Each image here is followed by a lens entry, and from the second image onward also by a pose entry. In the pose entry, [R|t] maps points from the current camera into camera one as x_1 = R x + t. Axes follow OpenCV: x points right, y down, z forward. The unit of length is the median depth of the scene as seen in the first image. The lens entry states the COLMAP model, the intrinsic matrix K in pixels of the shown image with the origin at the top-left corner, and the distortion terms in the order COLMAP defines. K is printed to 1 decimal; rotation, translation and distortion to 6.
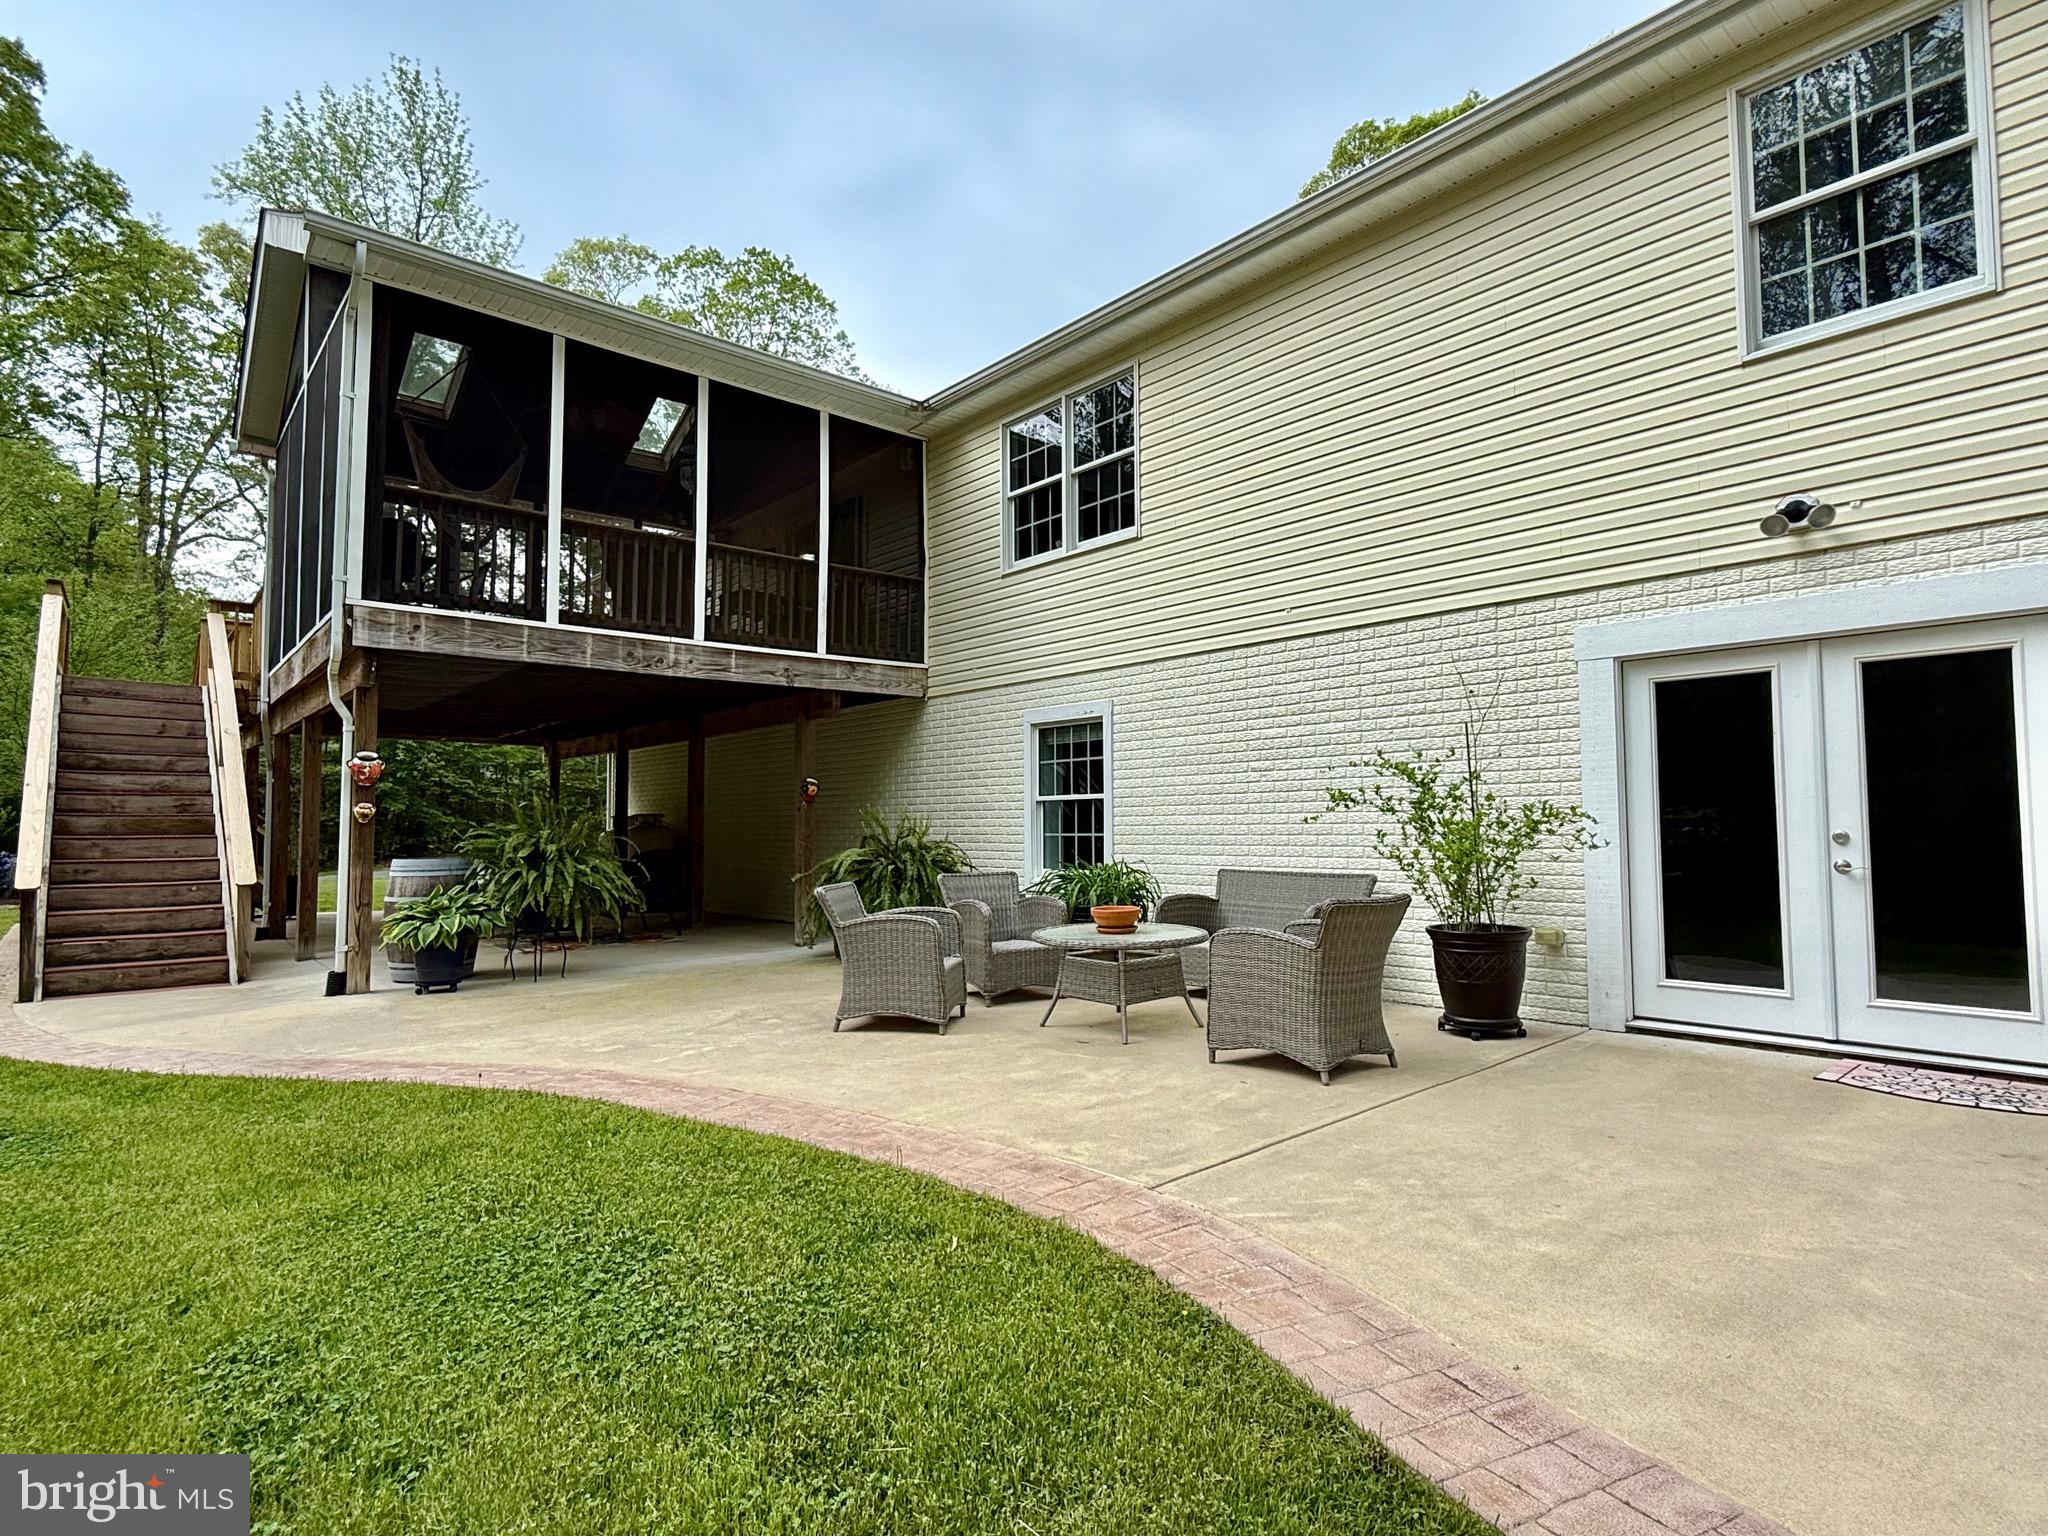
lens RADIAL K [[1048.3, 0, 1029.3], [0, 1048.3, 765.2], [0, 0, 1]] dist [0.001976, 0.002480]
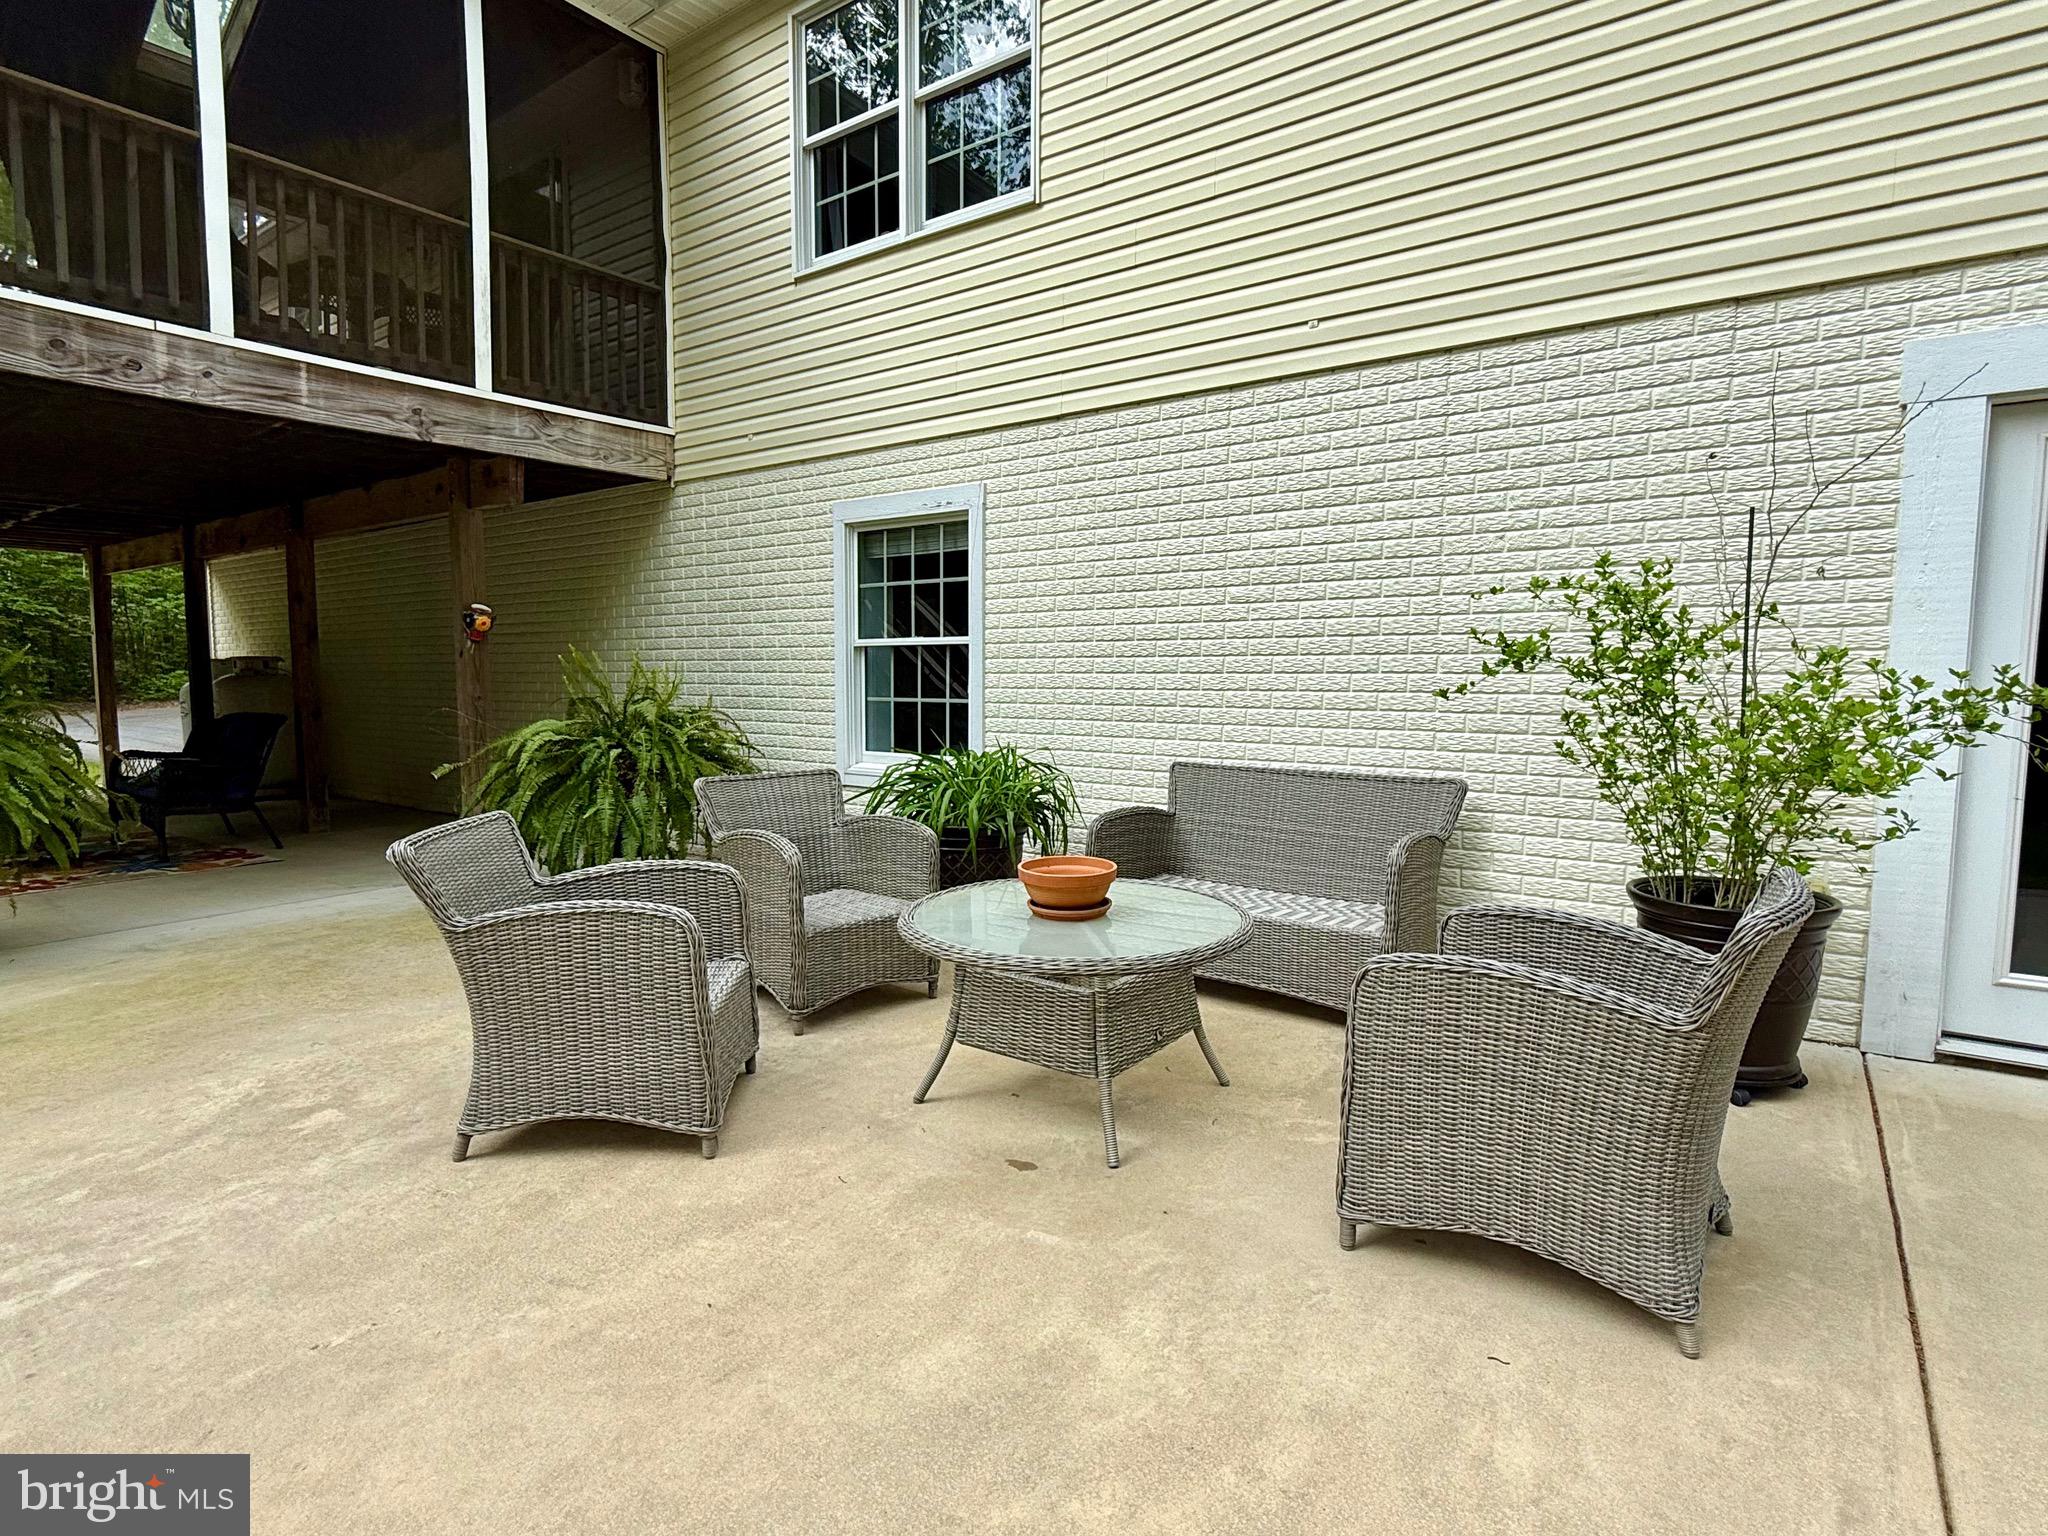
lens RADIAL K [[1048.3, 0, 1029.3], [0, 1048.3, 765.2], [0, 0, 1]] dist [0.001976, 0.002480]
pose [[0.976571, -0.007226, 0.215072, -0.028338], [-0.023662, 0.989770, 0.140696, 0.013702], [-0.213889, -0.142488, 0.966410, 0.357791]]
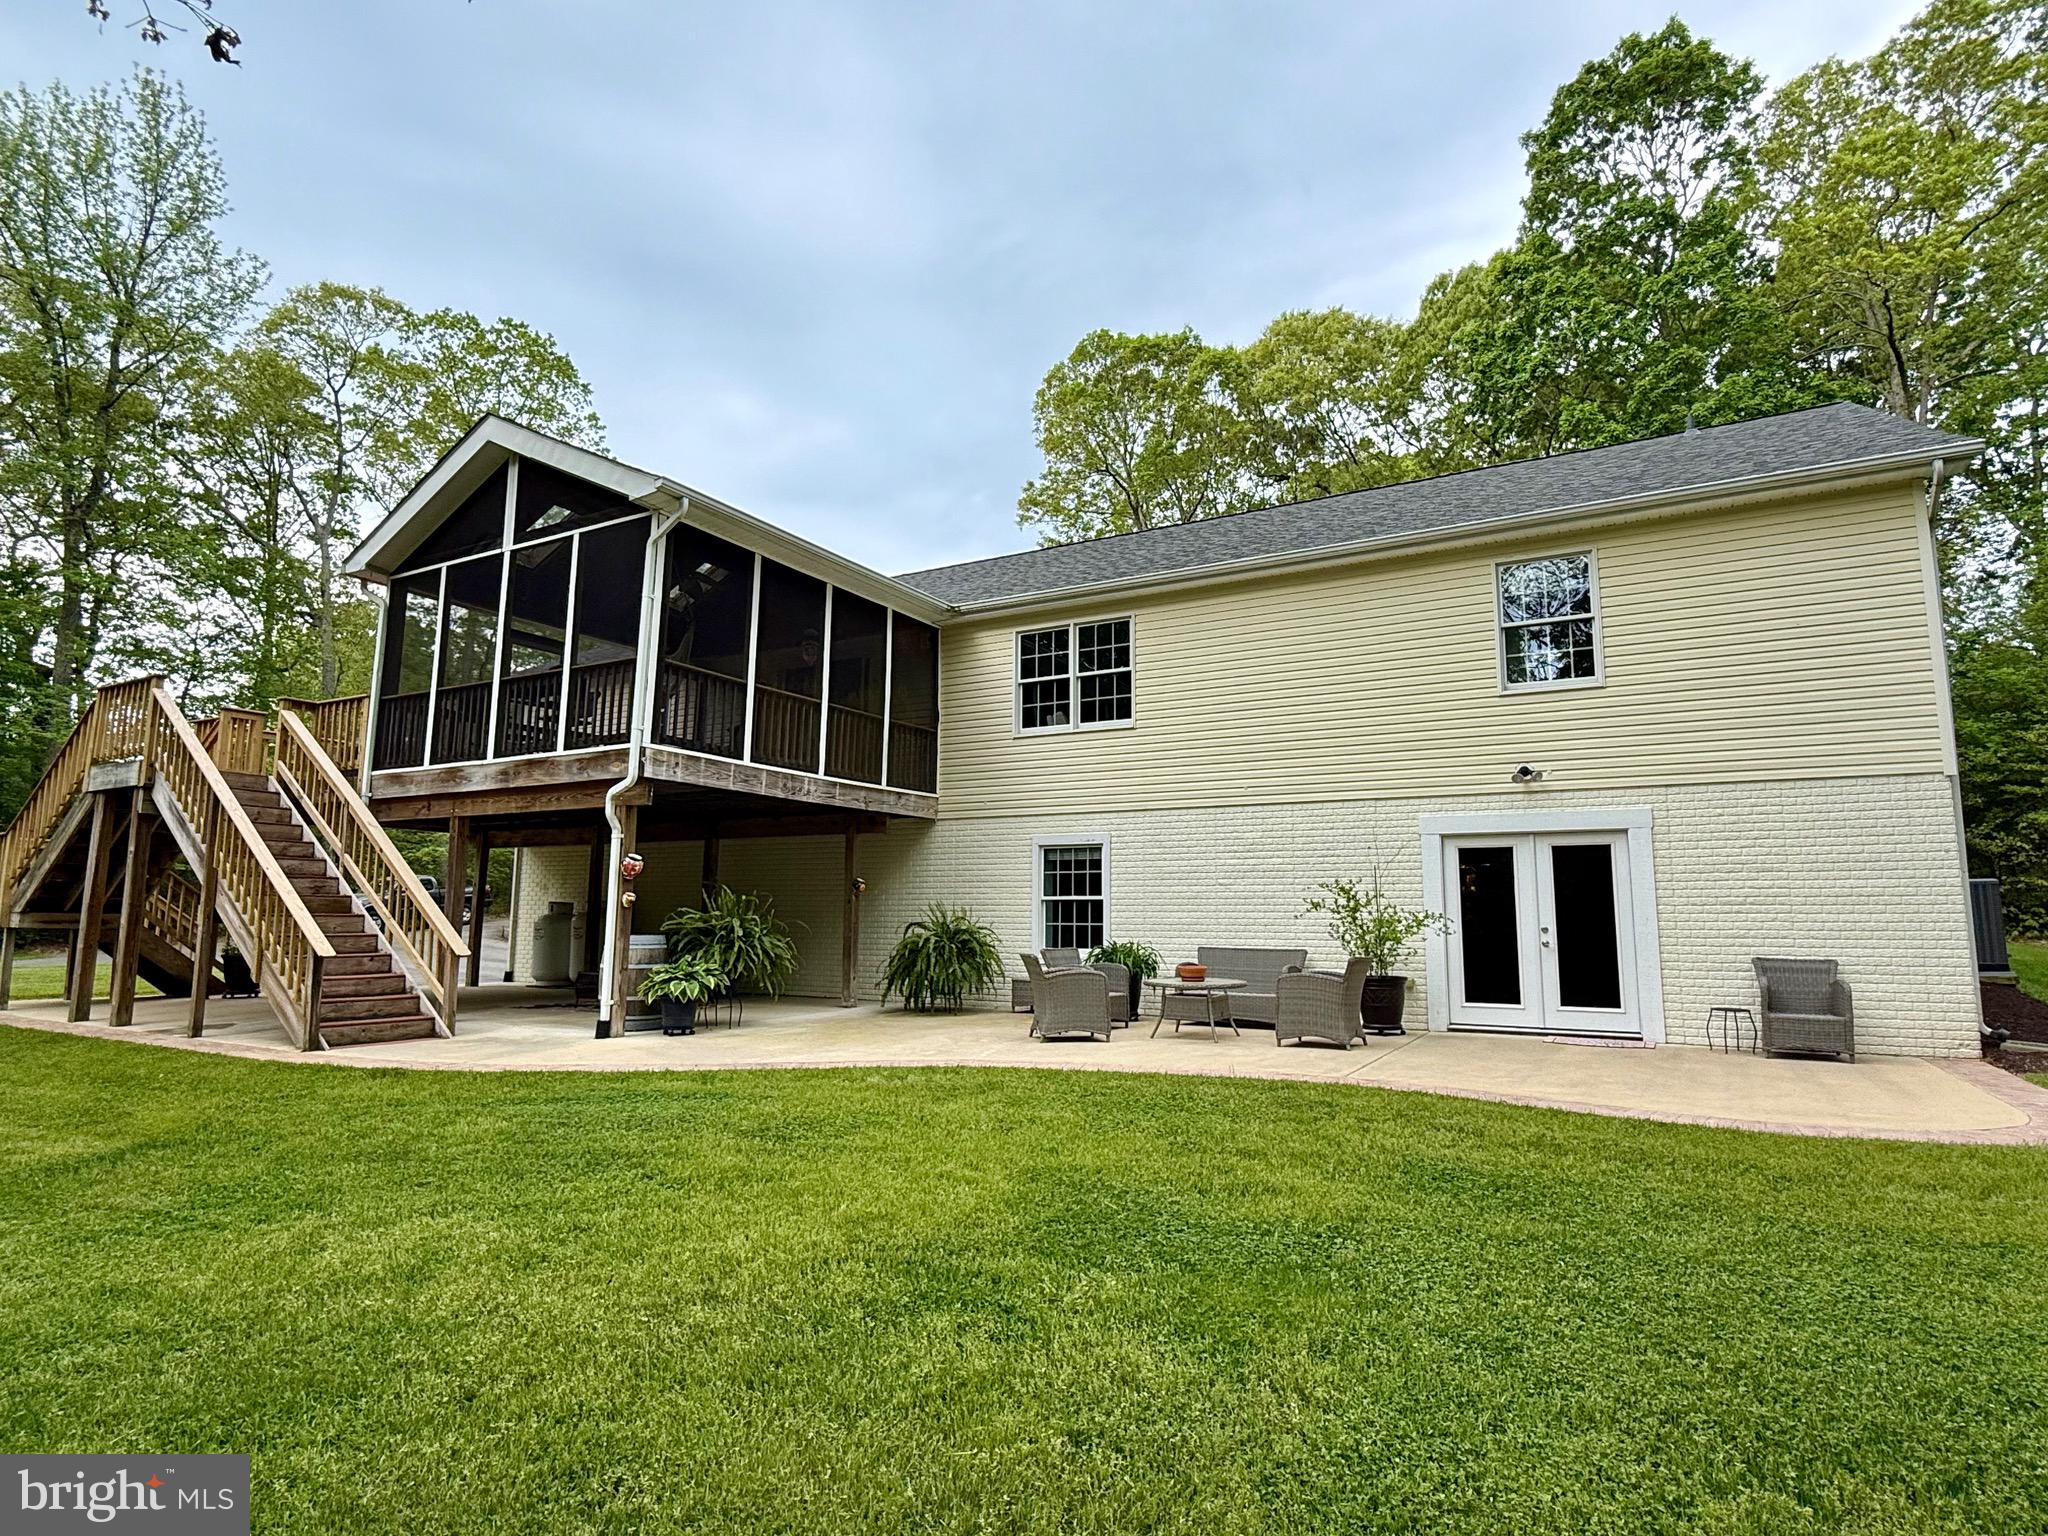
lens RADIAL K [[1091.4, 0, 1024.0], [0, 1091.4, 768.0], [0, 0, 1]] dist [-0.000806, 0.000249]
pose [[0.944159, 0.060118, 0.323960, -0.523619], [-0.033982, 0.995738, -0.085743, -0.016672], [-0.327734, 0.069946, 0.942177, -0.410612]]
